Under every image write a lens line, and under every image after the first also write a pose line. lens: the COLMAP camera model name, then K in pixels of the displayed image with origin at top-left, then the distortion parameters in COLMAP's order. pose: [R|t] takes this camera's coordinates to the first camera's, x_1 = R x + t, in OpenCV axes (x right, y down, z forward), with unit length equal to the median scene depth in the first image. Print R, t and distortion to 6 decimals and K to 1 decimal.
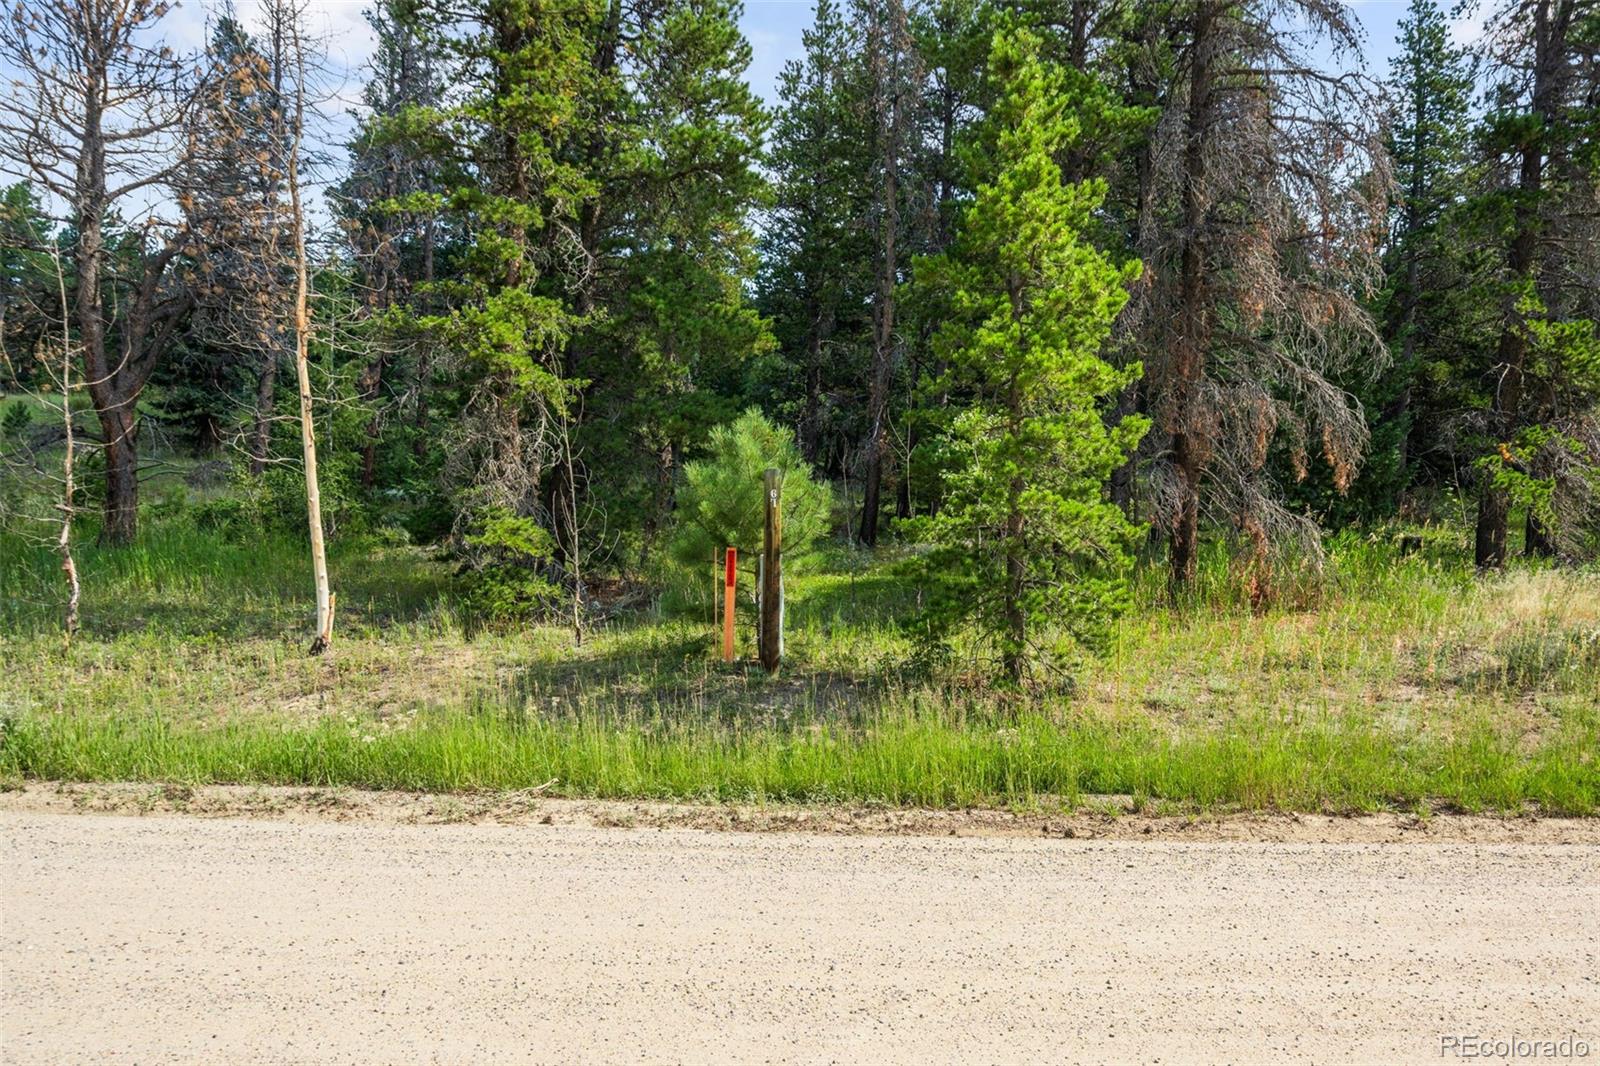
lens RADIAL K [[1310.6, 0, 803.4], [0, 1310.6, 537.5], [0, 0, 1]] dist [0.023223, -0.042173]
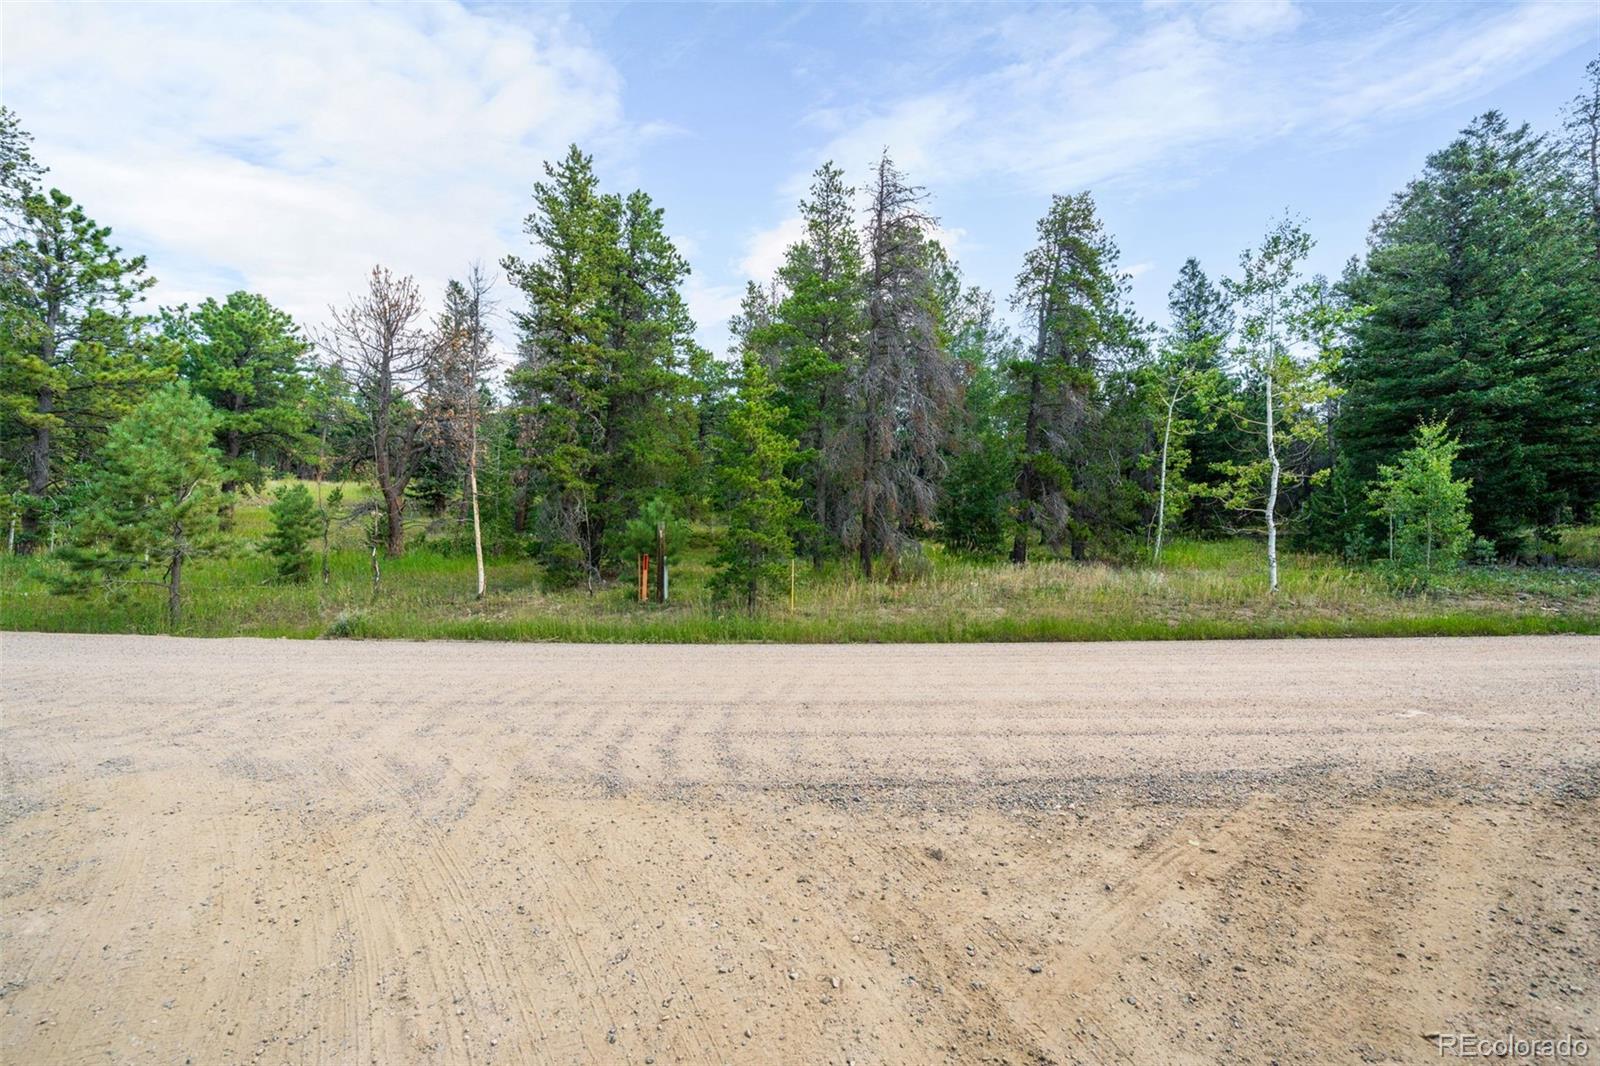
lens RADIAL K [[753.3, 0, 800.0], [0, 753.3, 533.0], [0, 0, 1]] dist [-0.046476, -0.000250]
pose [[0.999645, -0.007177, 0.025668, 0.113080], [0.008074, 0.999354, -0.035031, 0.011149], [-0.025400, 0.035226, 0.999057, -0.236099]]
